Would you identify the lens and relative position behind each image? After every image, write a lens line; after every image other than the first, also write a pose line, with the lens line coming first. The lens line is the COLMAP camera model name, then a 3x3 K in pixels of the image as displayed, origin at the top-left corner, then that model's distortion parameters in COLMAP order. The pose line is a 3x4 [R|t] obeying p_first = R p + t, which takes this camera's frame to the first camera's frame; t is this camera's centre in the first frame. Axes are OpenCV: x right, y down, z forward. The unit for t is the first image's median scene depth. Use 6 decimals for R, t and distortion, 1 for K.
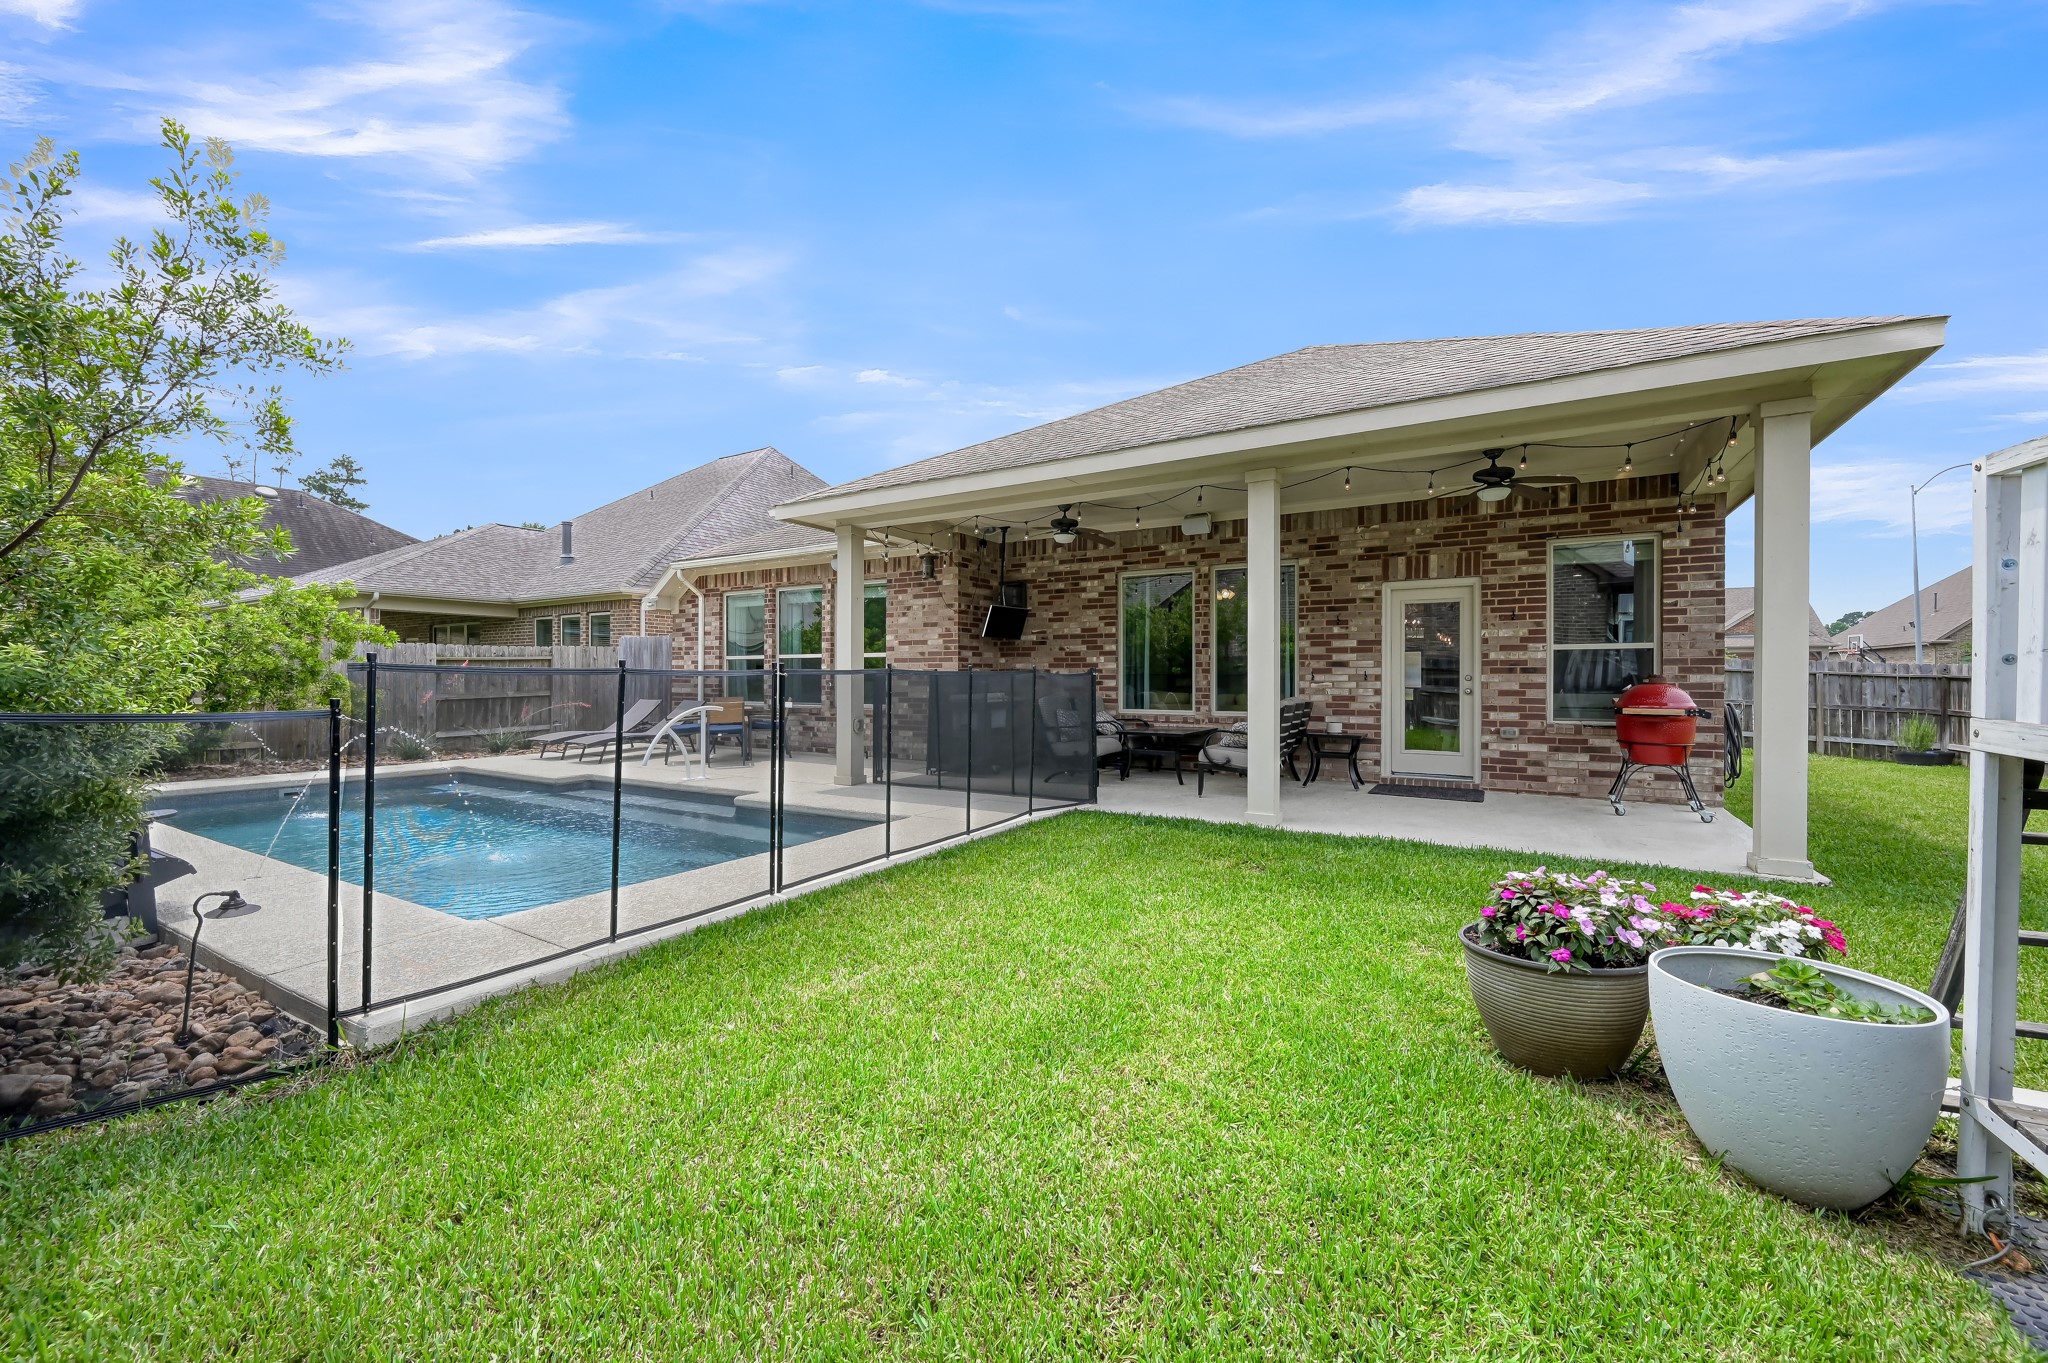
lens RADIAL K [[804.6, 0, 1032.4], [0, 804.6, 672.7], [0, 0, 1]] dist [-0.000733, 0.000117]
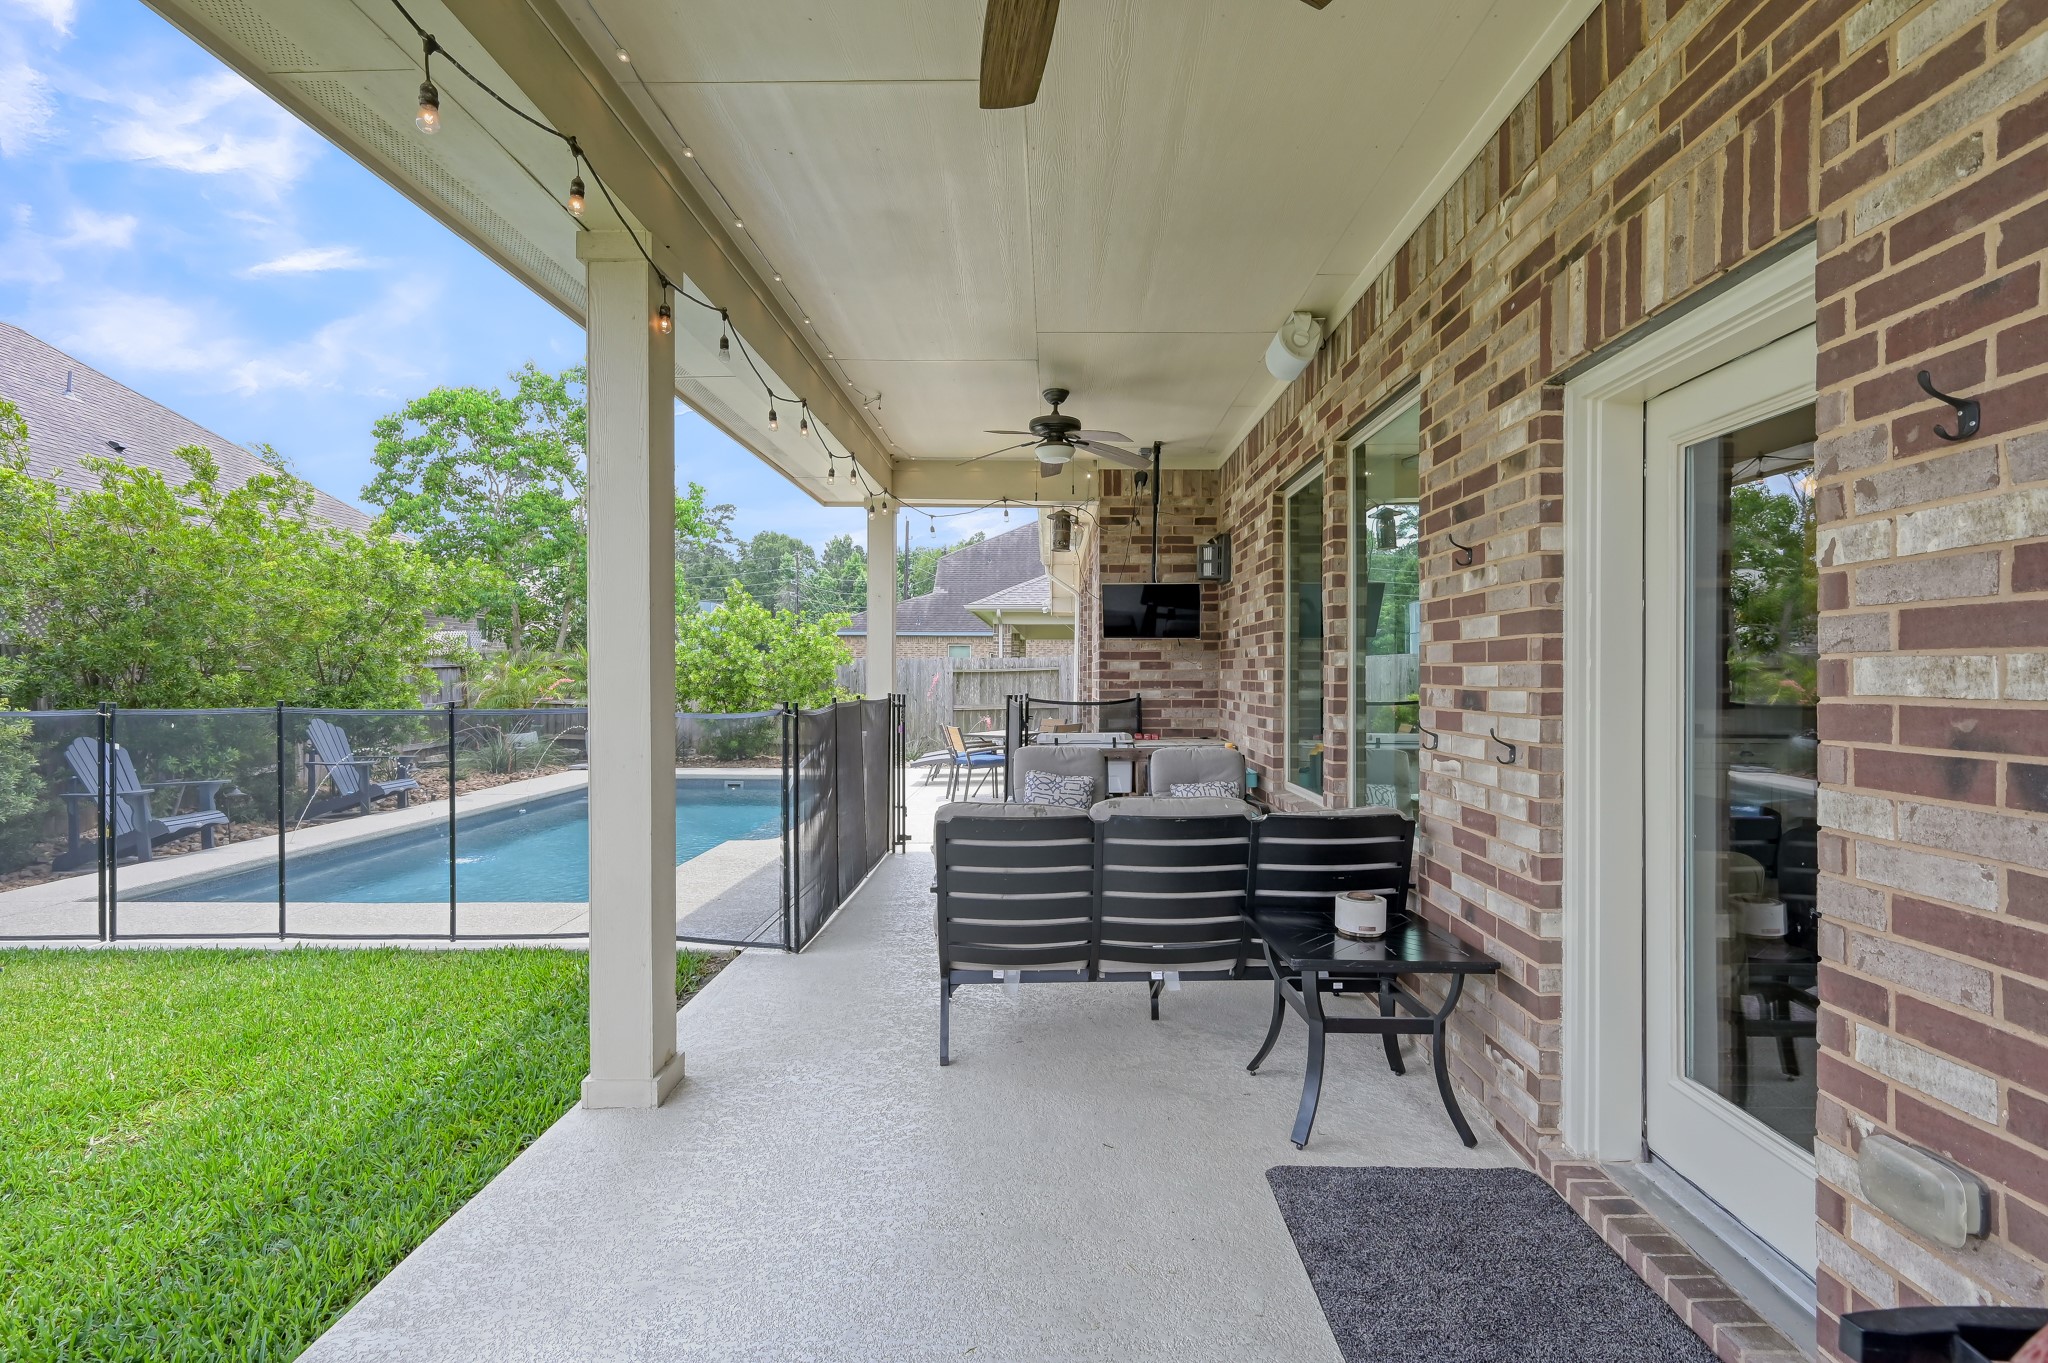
lens RADIAL K [[945.4, 0, 1021.3], [0, 945.4, 677.9], [0, 0, 1]] dist [-0.002949, 0.000259]
pose [[0.490639, 0.001165, -0.871362, 0.608115], [0.005770, 0.999973, 0.004586, -0.021456], [0.871344, -0.007278, 0.490619, 0.700297]]
